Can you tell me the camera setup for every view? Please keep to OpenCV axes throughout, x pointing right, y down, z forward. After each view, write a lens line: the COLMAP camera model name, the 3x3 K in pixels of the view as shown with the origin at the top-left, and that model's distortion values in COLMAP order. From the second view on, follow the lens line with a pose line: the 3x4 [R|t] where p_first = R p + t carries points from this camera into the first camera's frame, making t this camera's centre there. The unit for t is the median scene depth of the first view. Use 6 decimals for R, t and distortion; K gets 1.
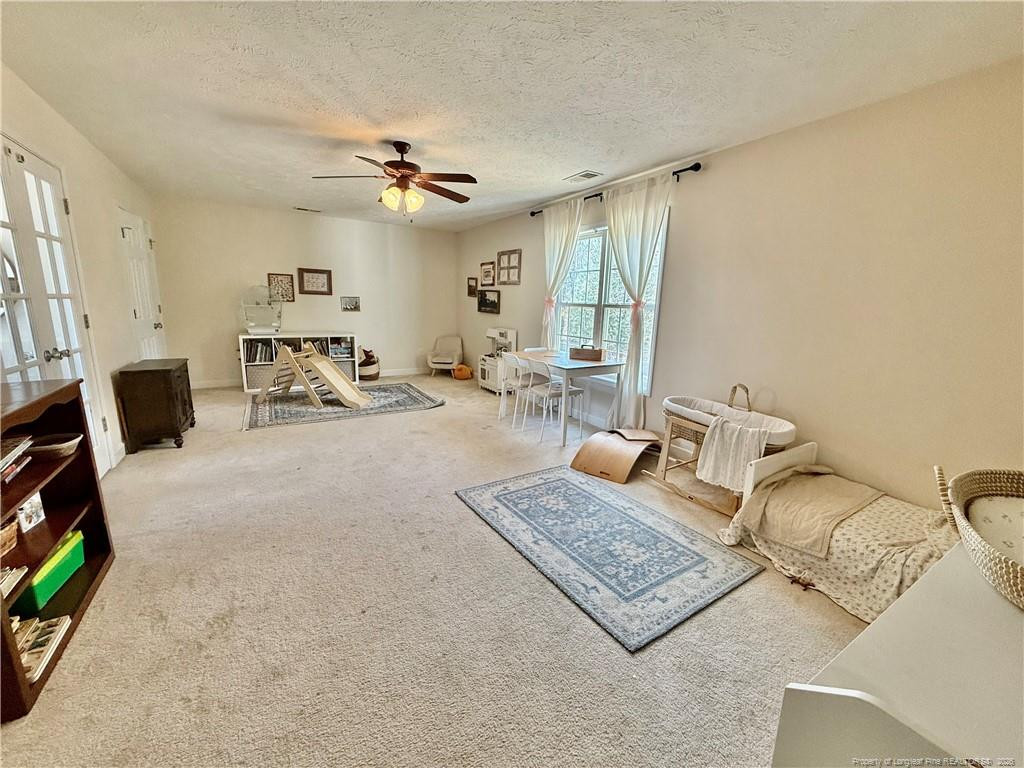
lens RADIAL K [[409.2, 0, 510.6], [0, 409.2, 384.4], [0, 0, 1]] dist [-0.000713, 0.000077]
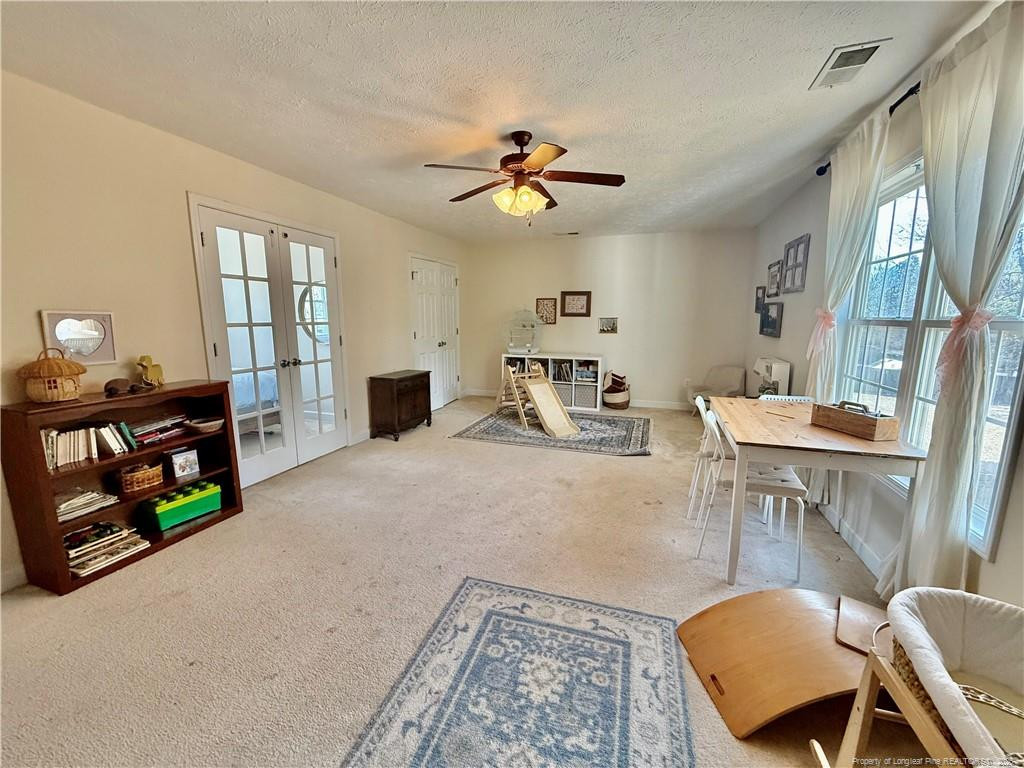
lens RADIAL K [[409.2, 0, 512.5], [0, 409.2, 383.4], [0, 0, 1]] dist [-0.000713, 0.000077]
pose [[0.638699, 0.095863, -0.763462, 0.288328], [-0.136210, 0.990625, 0.010435, -0.066117], [0.757305, 0.097327, 0.645769, 0.354481]]
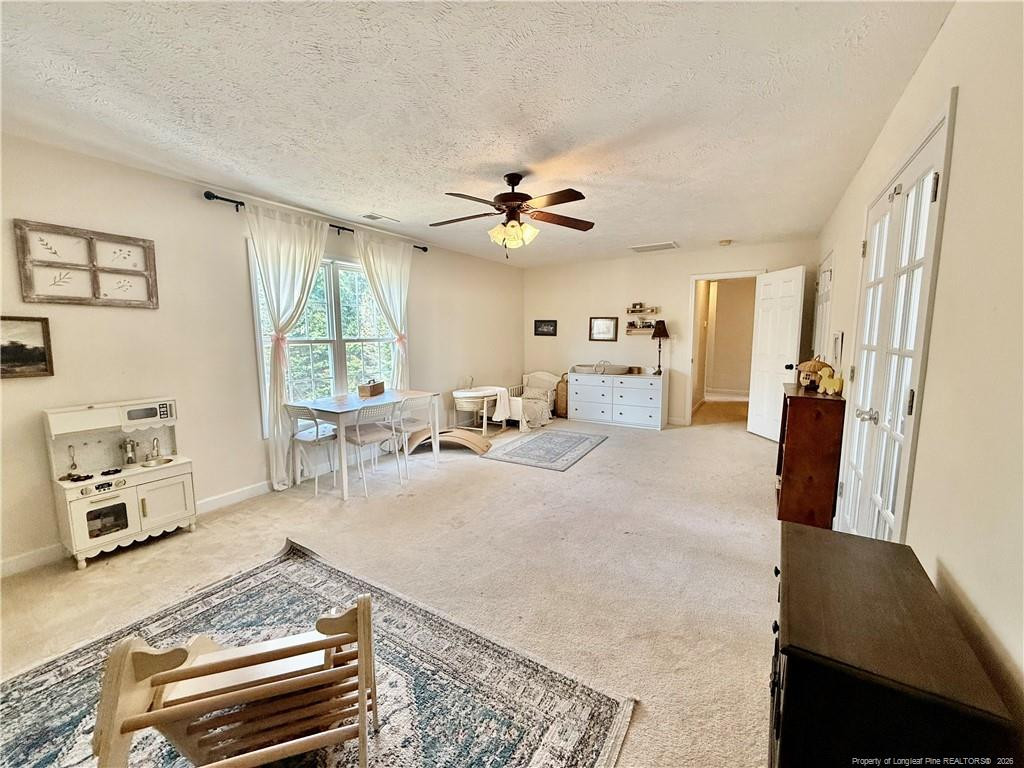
lens RADIAL K [[409.2, 0, 510.8], [0, 409.2, 380.9], [0, 0, 1]] dist [-0.000713, 0.000077]
pose [[-0.455410, -0.125880, 0.881337, -0.813244], [0.172032, 0.958853, 0.225845, -0.249836], [-0.873502, 0.254471, -0.415016, 1.073595]]
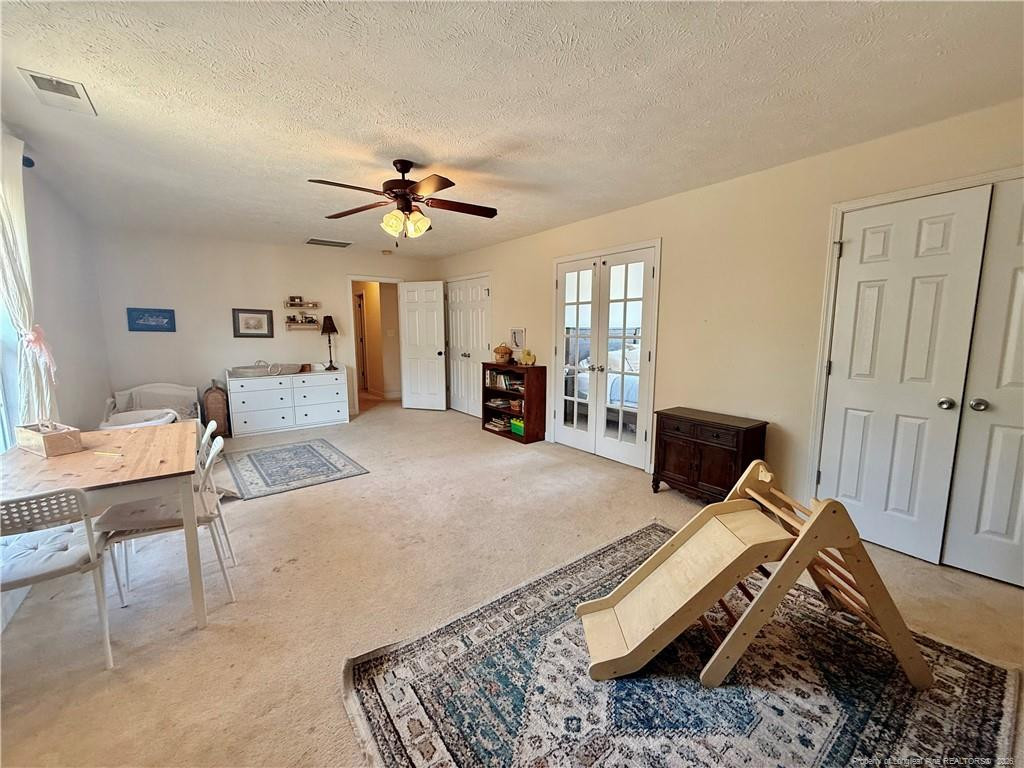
lens RADIAL K [[409.2, 0, 509.6], [0, 409.2, 383.7], [0, 0, 1]] dist [-0.000713, 0.000077]
pose [[-0.993768, -0.012463, -0.110773, -0.286048], [-0.048085, 0.944451, 0.325117, -0.308277], [0.100568, 0.328417, -0.939164, 1.433461]]
